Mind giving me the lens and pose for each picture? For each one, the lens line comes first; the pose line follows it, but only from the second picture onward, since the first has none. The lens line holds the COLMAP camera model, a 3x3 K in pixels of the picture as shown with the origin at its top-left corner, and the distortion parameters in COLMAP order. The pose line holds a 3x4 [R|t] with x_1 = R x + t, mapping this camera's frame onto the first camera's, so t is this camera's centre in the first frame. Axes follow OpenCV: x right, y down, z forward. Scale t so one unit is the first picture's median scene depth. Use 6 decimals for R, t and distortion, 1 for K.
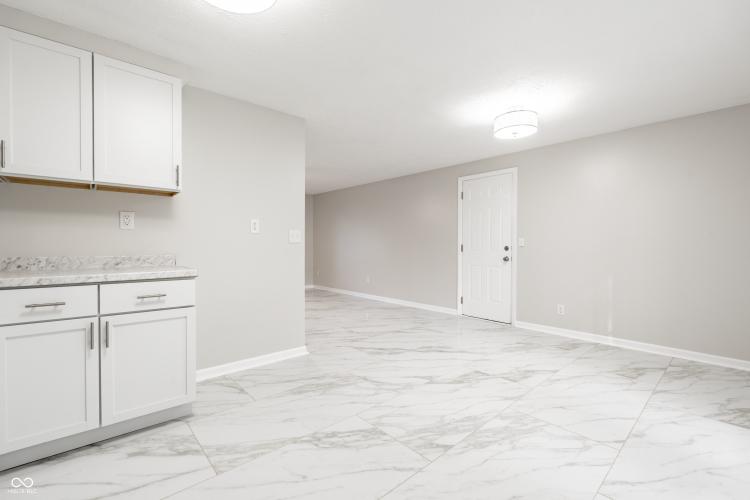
lens RADIAL K [[324.6, 0, 375.1], [0, 324.6, 249.8], [0, 0, 1]] dist [-0.003785, 0.000749]
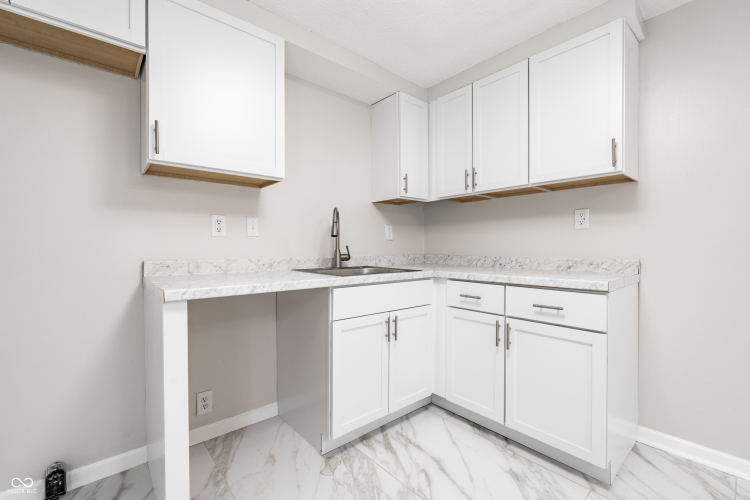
lens RADIAL K [[324.6, 0, 373.8], [0, 324.6, 251.4], [0, 0, 1]] dist [-0.003785, 0.000749]
pose [[-0.015597, 0.010394, -0.999824, 0.149190], [-0.012333, 0.999868, 0.010586, -0.005034], [0.999802, 0.012495, -0.015467, 0.514067]]
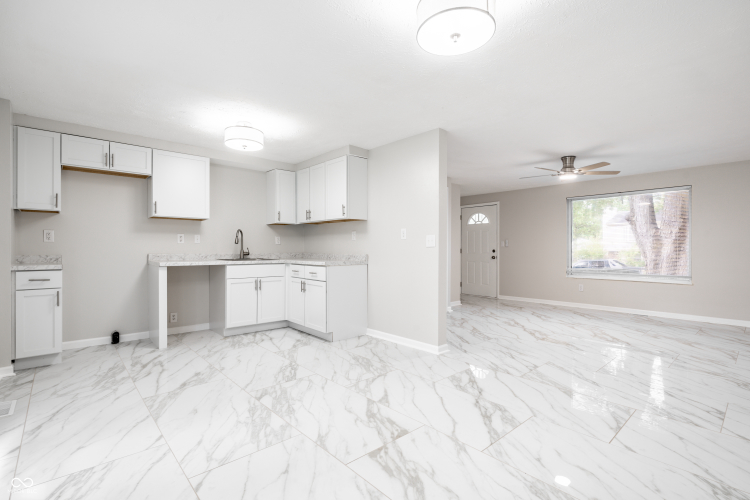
lens RADIAL K [[351.8, 0, 374.1], [0, 351.8, 251.9], [0, 0, 1]] dist [-0.003158, -0.000917]
pose [[0.002712, 0.007310, -0.999970, 1.470658], [-0.017239, 0.999825, 0.007262, -0.016601], [0.999848, 0.017218, 0.002837, 1.282492]]
